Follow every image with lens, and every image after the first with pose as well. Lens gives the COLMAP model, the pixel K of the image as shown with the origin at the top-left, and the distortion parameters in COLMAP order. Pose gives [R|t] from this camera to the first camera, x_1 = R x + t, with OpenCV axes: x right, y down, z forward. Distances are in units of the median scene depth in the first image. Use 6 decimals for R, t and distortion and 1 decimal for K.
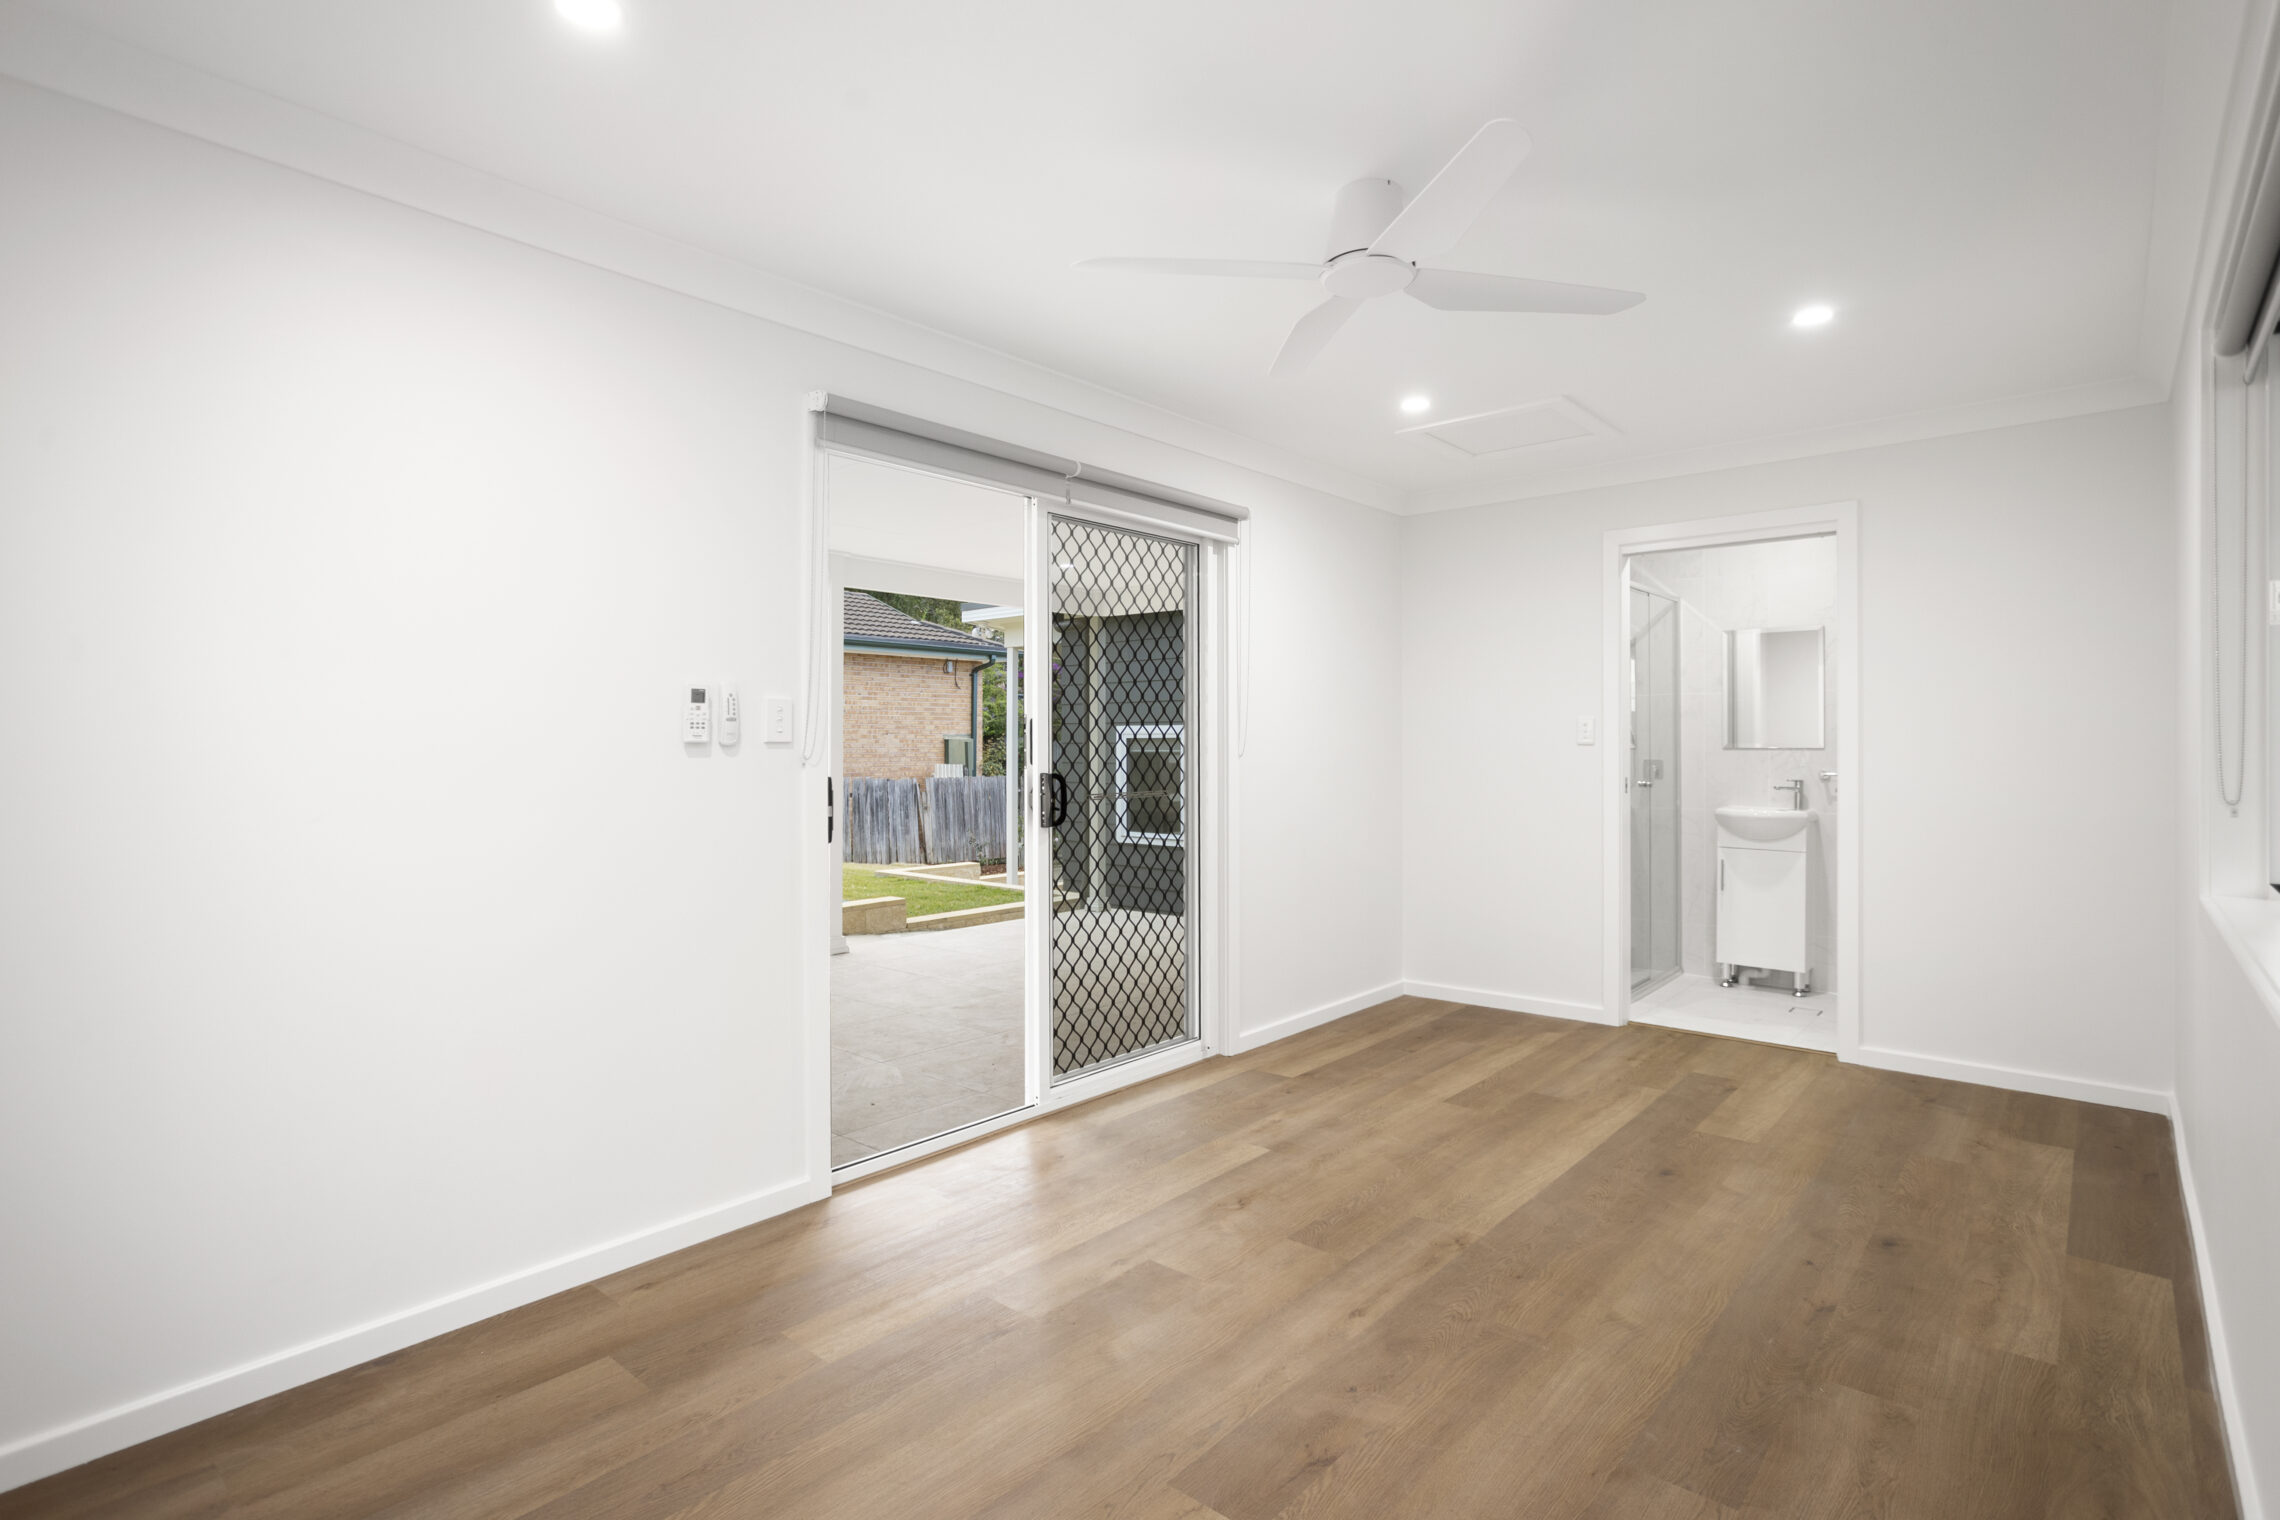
lens RADIAL K [[1098.2, 0, 1144.0], [0, 1098.2, 757.3], [0, 0, 1]] dist [-0.015391, 0.011299]
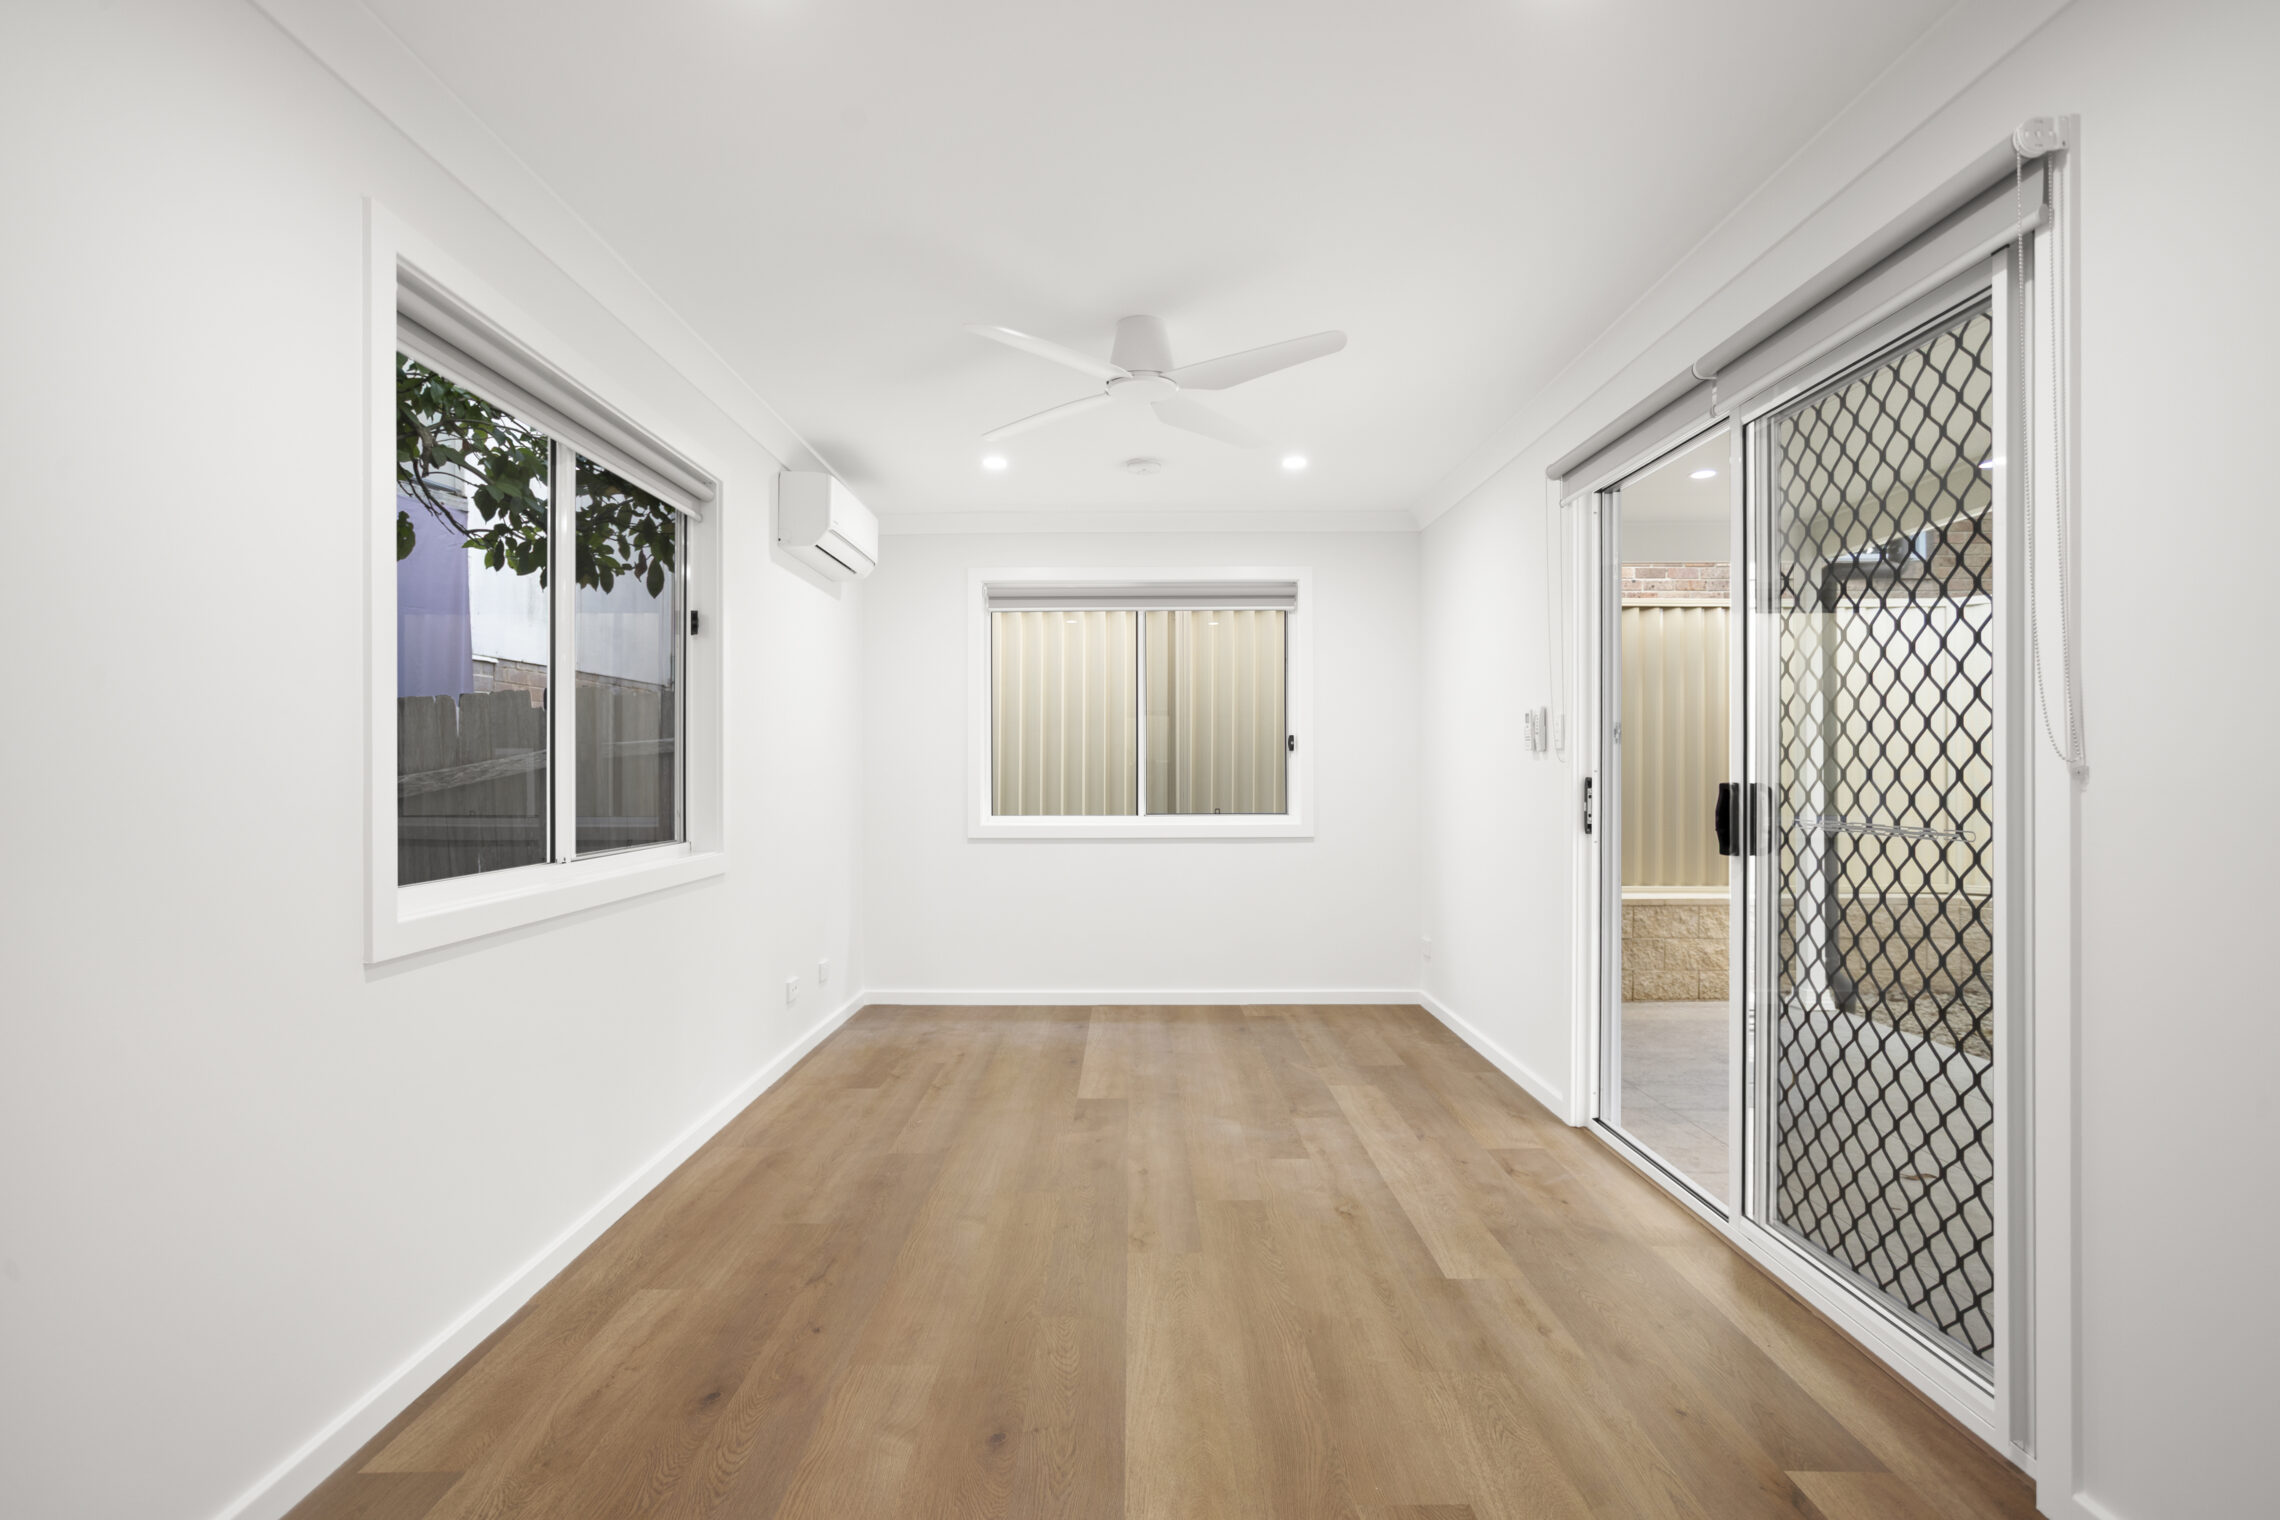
lens RADIAL K [[1098.2, 0, 1140.4], [0, 1098.2, 760.6], [0, 0, 1]] dist [-0.015391, 0.011299]
pose [[-0.748912, -0.000949, -0.662669, 0.863556], [-0.001914, 0.999998, 0.000731, -0.000172], [0.662666, 0.001816, -0.748912, 1.585547]]
